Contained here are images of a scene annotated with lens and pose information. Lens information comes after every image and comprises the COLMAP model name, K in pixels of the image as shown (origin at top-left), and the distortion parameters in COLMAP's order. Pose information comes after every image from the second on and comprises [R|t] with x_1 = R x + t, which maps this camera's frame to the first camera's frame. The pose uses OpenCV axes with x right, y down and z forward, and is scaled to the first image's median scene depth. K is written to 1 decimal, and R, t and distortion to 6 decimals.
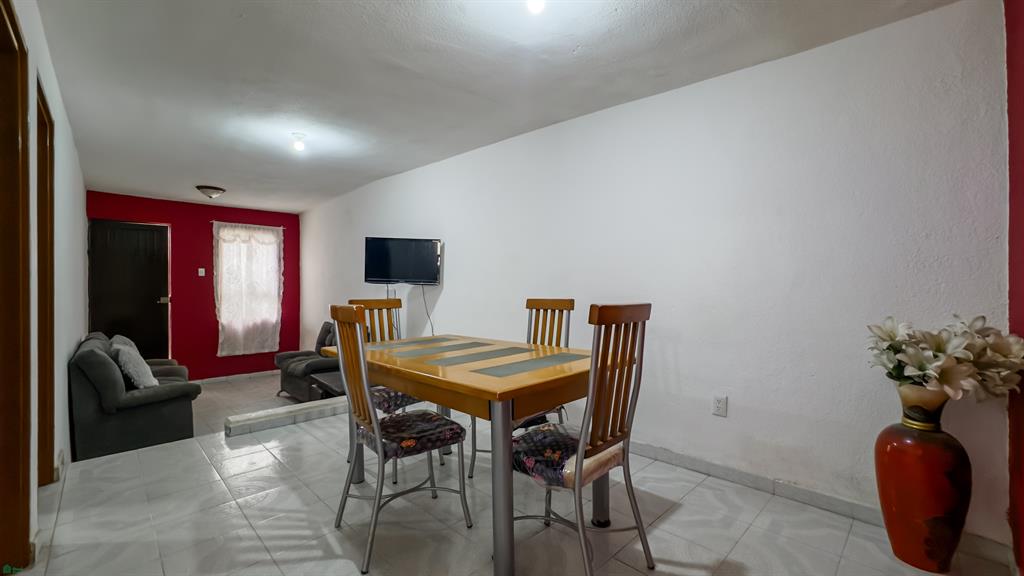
lens RADIAL K [[422.1, 0, 511.8], [0, 422.1, 286.2], [0, 0, 1]] dist [-0.014796, 0.001397]
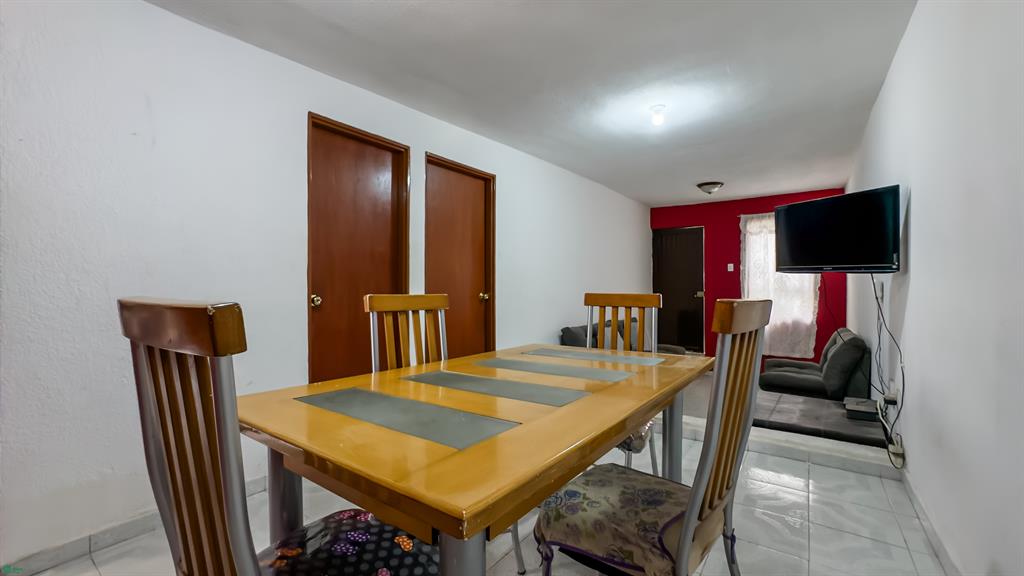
lens RADIAL K [[422.1, 0, 515.1], [0, 422.1, 287.4], [0, 0, 1]] dist [-0.014796, 0.001397]
pose [[0.162061, 0.001537, -0.986780, 0.175700], [0.006964, 0.999972, 0.002702, 0.008029], [0.986756, -0.007310, 0.162046, 0.305371]]
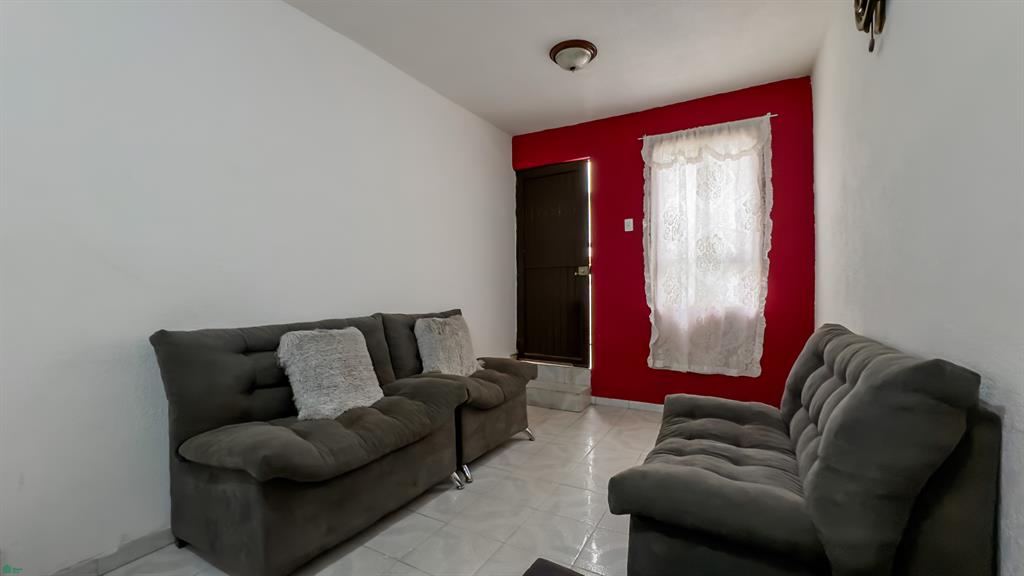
lens RADIAL K [[422.1, 0, 515.5], [0, 422.1, 289.0], [0, 0, 1]] dist [-0.014796, 0.001397]
pose [[0.265825, 0.004799, -0.964009, -0.184151], [0.012354, 0.999889, 0.008385, 0.050302], [0.963942, -0.014138, 0.265736, 0.650177]]
